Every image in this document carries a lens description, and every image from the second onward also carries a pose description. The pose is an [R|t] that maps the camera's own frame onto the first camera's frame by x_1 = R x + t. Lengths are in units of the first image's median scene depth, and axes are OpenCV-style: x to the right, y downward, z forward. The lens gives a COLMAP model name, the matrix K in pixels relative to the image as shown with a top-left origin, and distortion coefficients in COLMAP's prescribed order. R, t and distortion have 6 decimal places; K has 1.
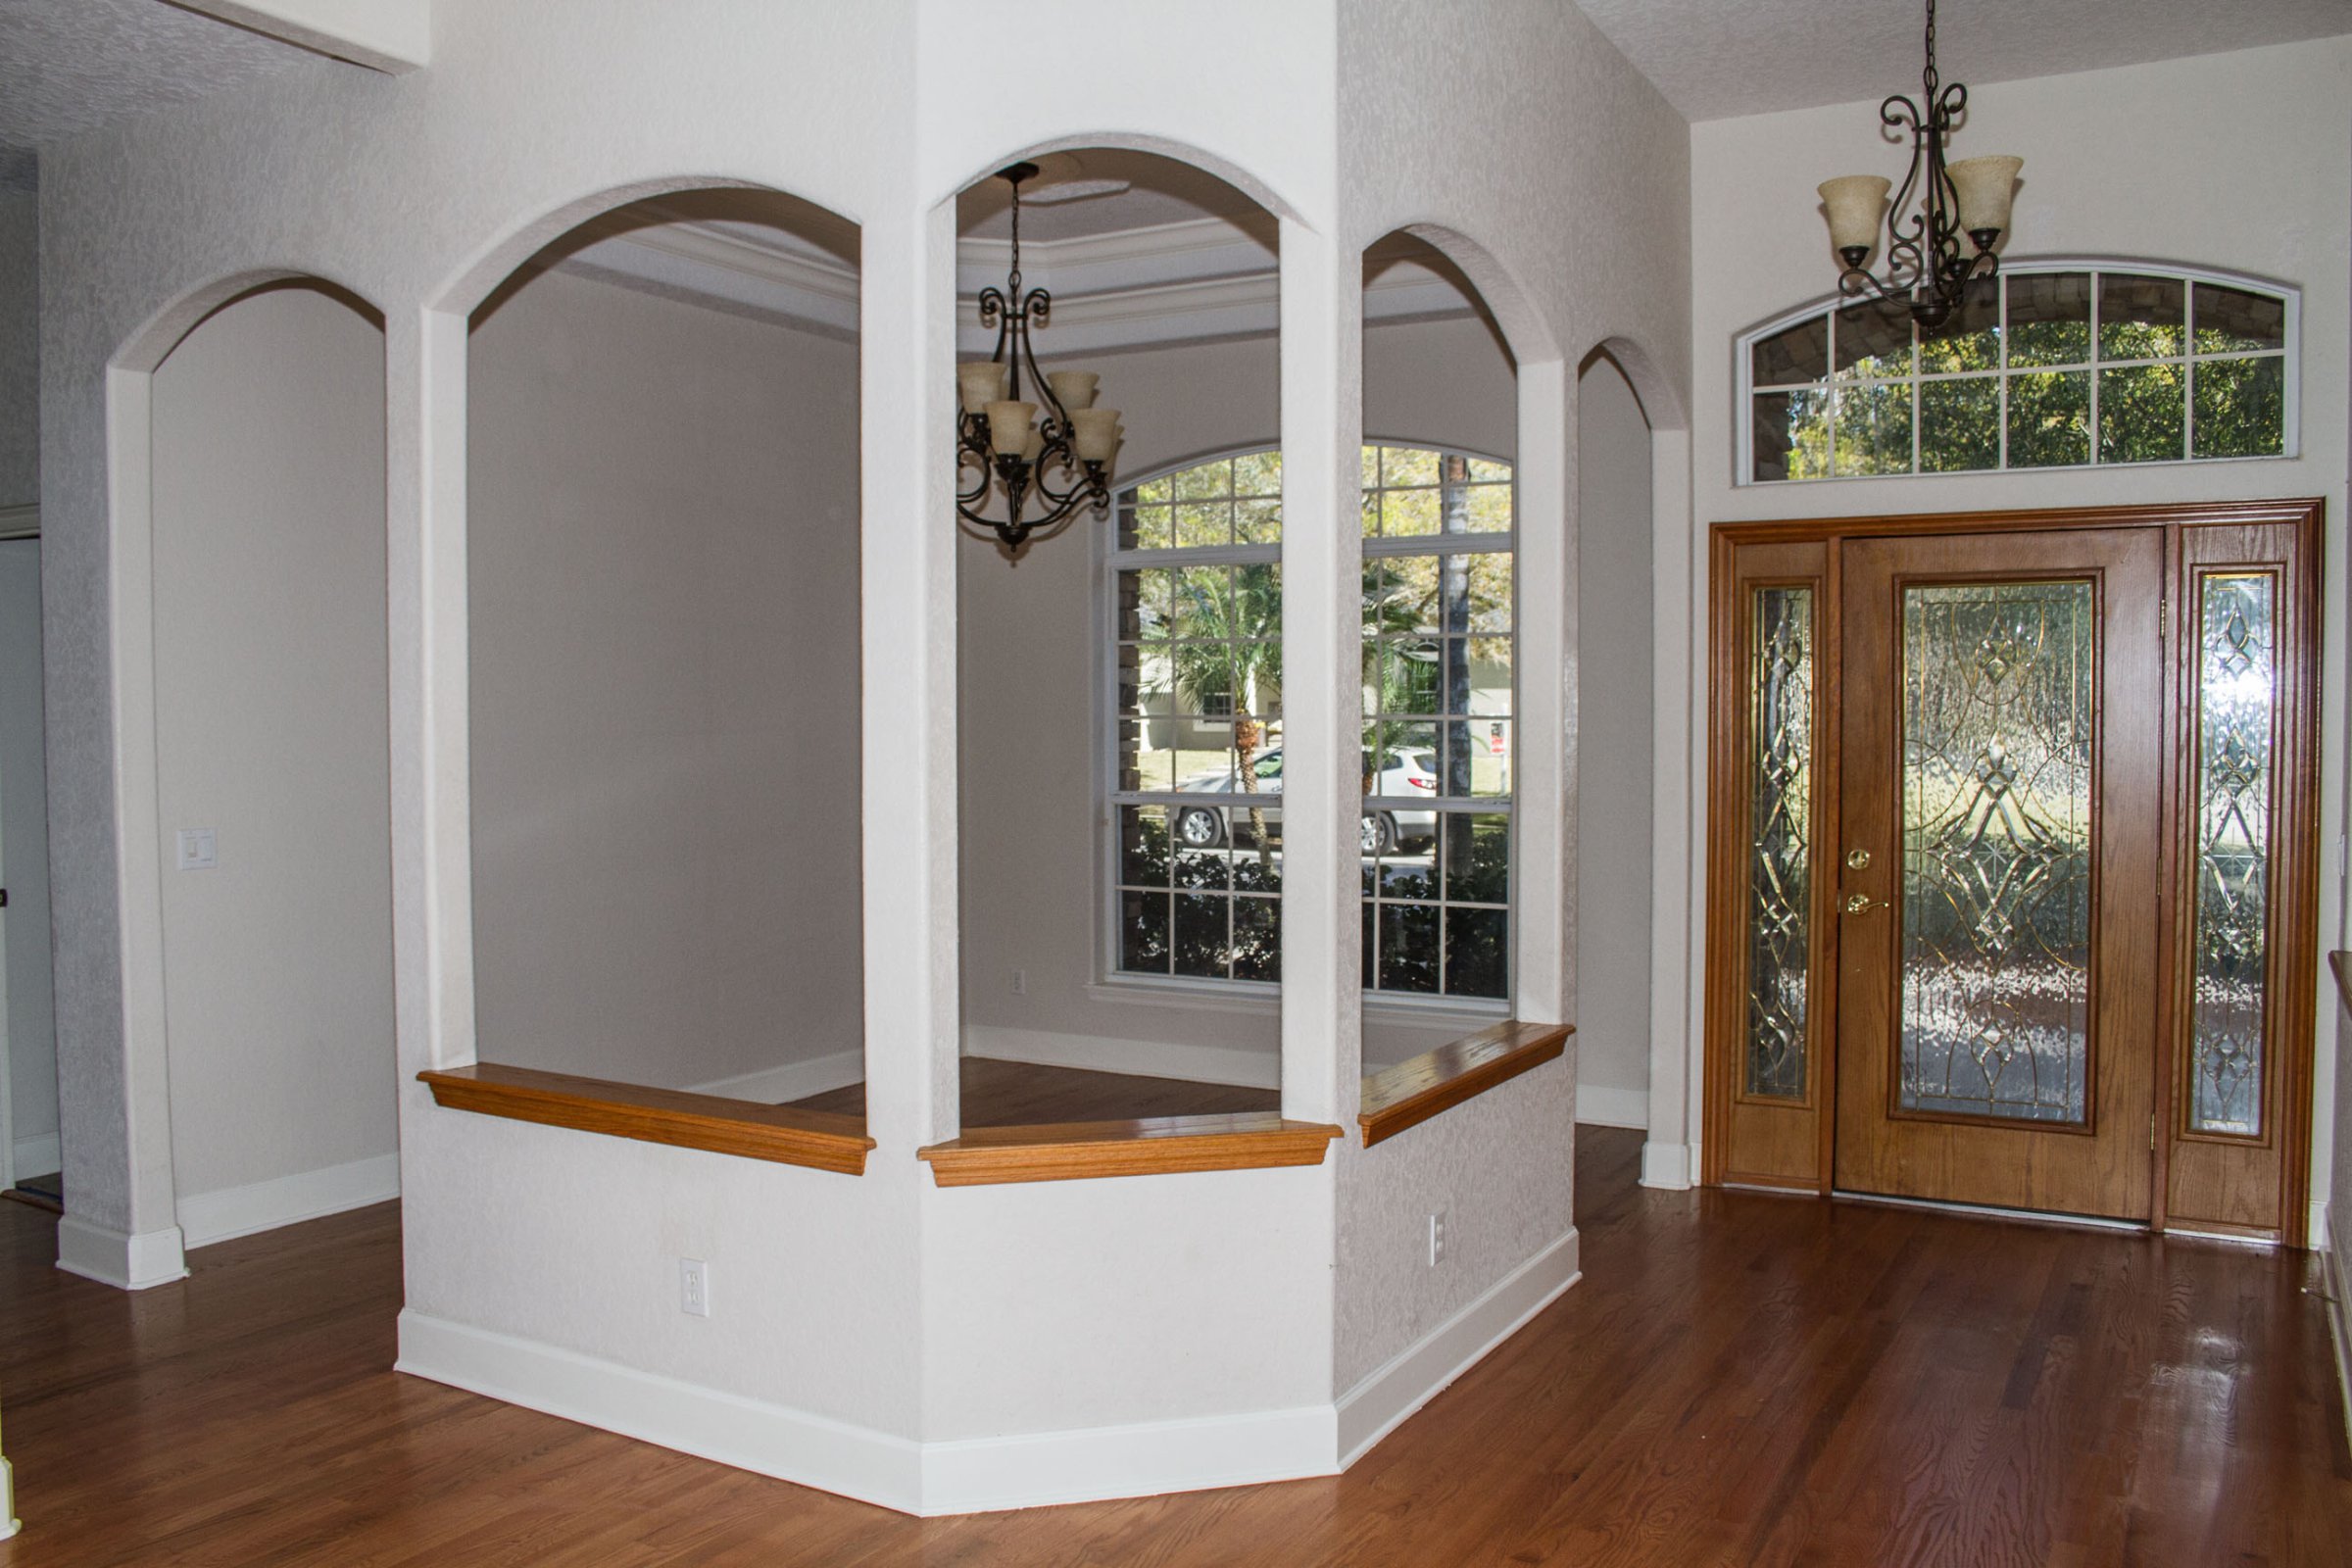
lens RADIAL K [[1923.5, 0, 1162.5], [0, 1923.5, 811.4], [0, 0, 1]] dist [-0.153393, 0.108764]
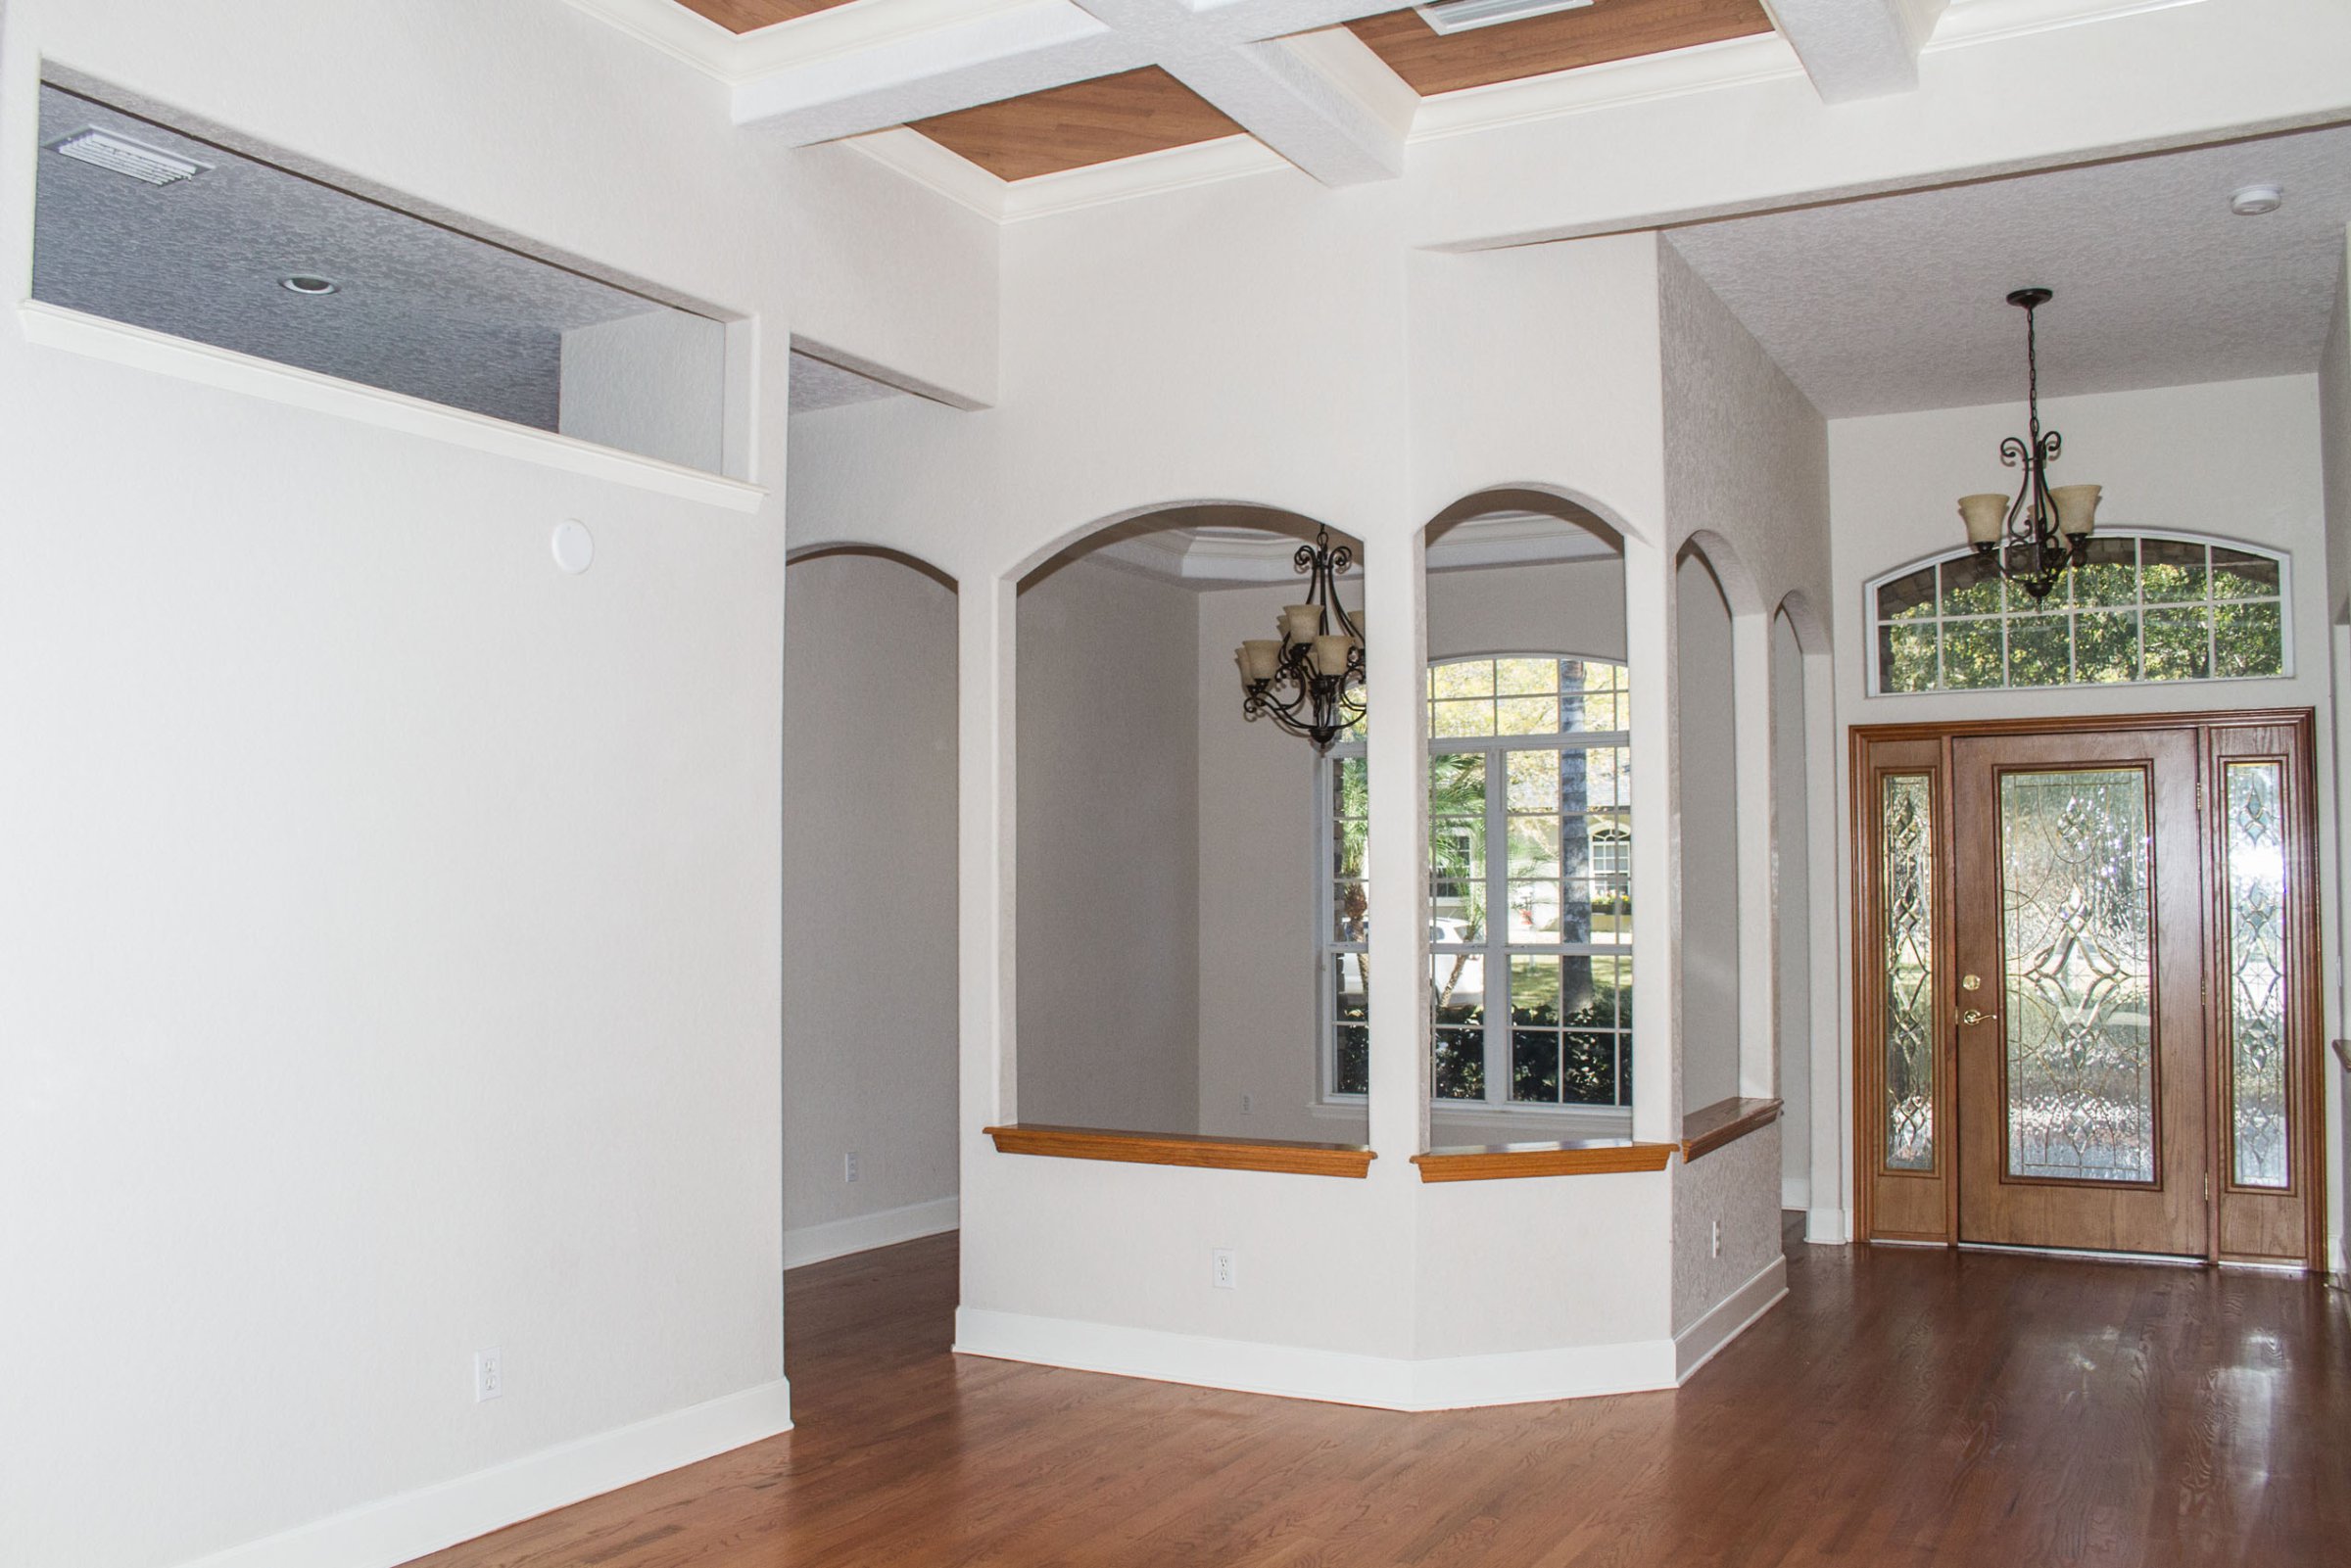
lens RADIAL K [[1968.8, 0, 1175.1], [0, 1968.8, 814.3], [0, 0, 1]] dist [-0.160146, 0.116929]
pose [[0.999916, 0.000604, 0.012916, -0.215075], [0.000554, 0.995990, -0.089459, 0.030585], [-0.012918, 0.089459, 0.995907, -0.349913]]
